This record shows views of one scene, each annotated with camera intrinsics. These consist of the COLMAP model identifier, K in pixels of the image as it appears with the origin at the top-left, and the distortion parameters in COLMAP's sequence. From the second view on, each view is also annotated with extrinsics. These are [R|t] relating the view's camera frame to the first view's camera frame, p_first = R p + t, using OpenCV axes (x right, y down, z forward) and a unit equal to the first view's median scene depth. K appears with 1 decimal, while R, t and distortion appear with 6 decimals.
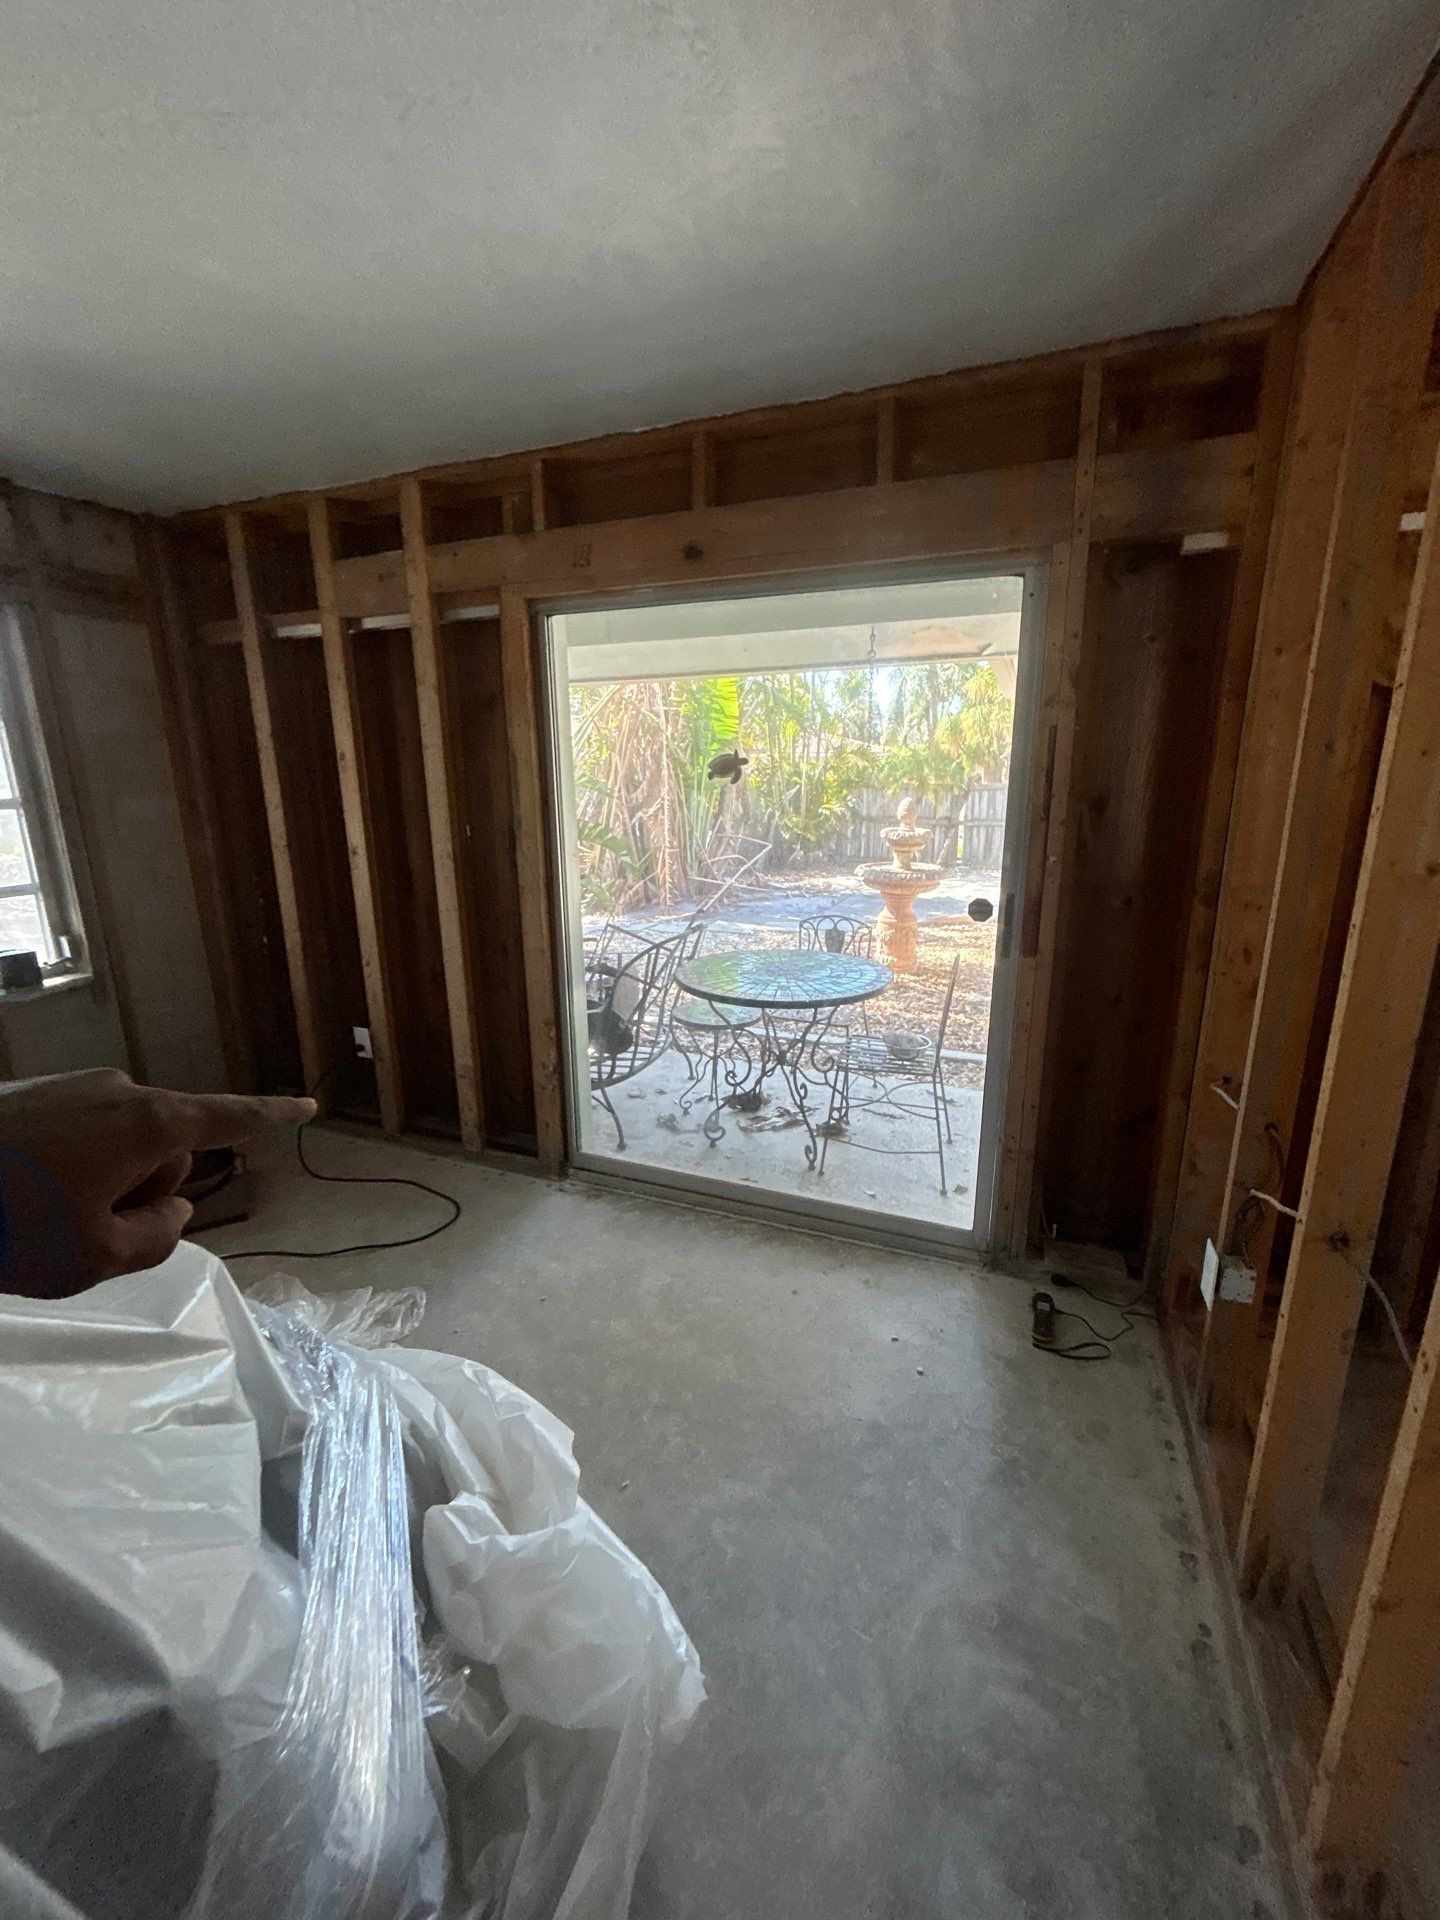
lens RADIAL K [[766.7, 0, 723.0], [0, 766.7, 964.6], [0, 0, 1]] dist [-0.002458, 0.000007]
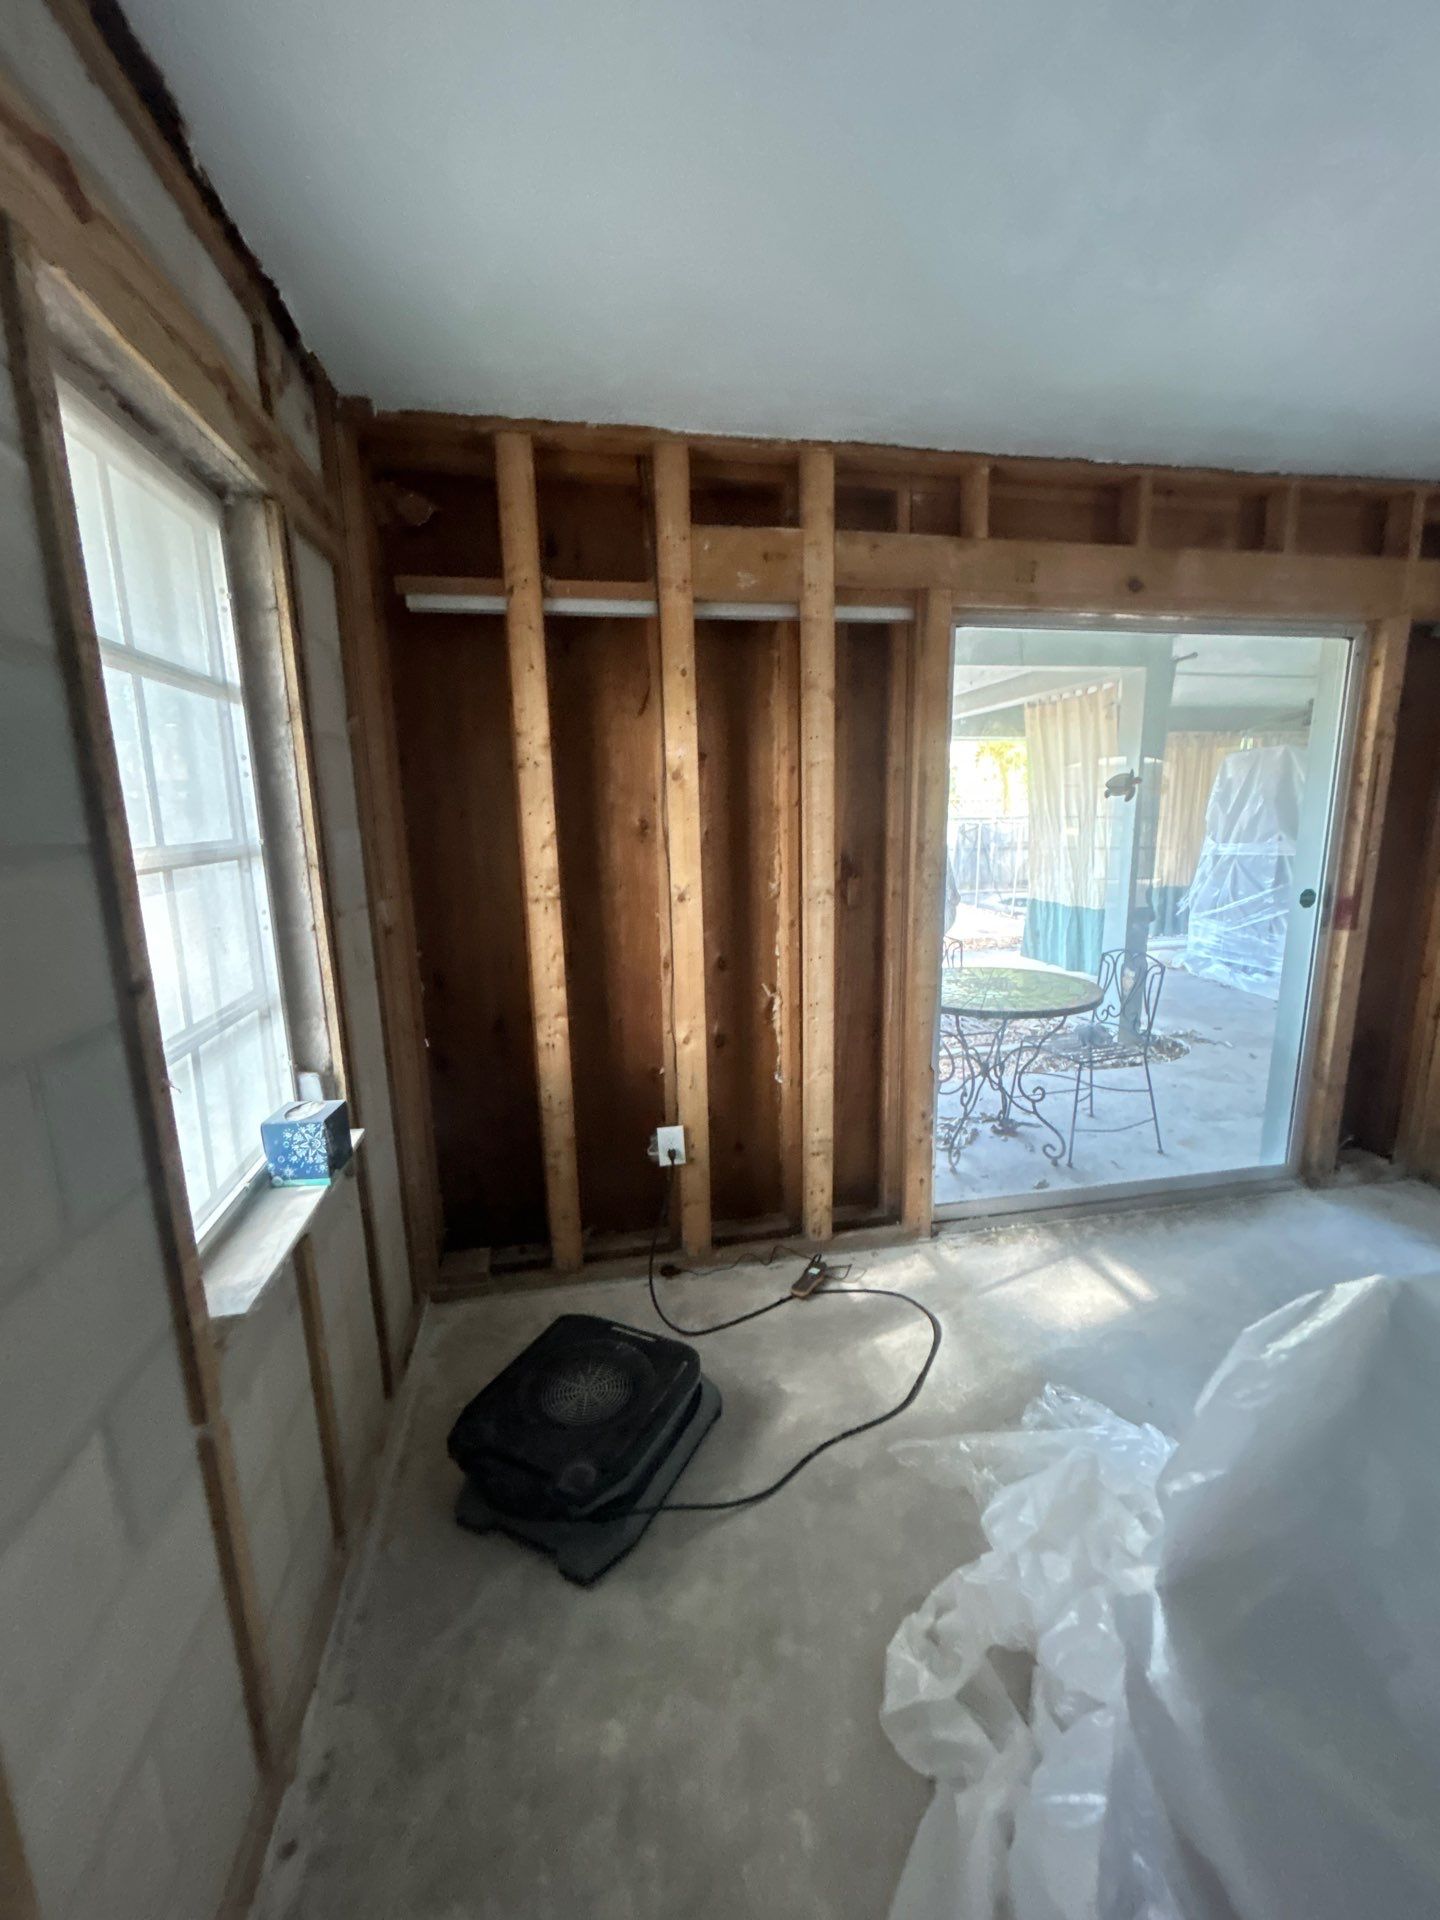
lens RADIAL K [[766.7, 0, 717.5], [0, 766.7, 951.2], [0, 0, 1]] dist [-0.002458, 0.000007]
pose [[0.849740, -0.108270, 0.515965, -0.991426], [0.139688, 0.989944, -0.022321, -0.081618], [-0.508360, 0.091041, 0.856319, 0.379547]]
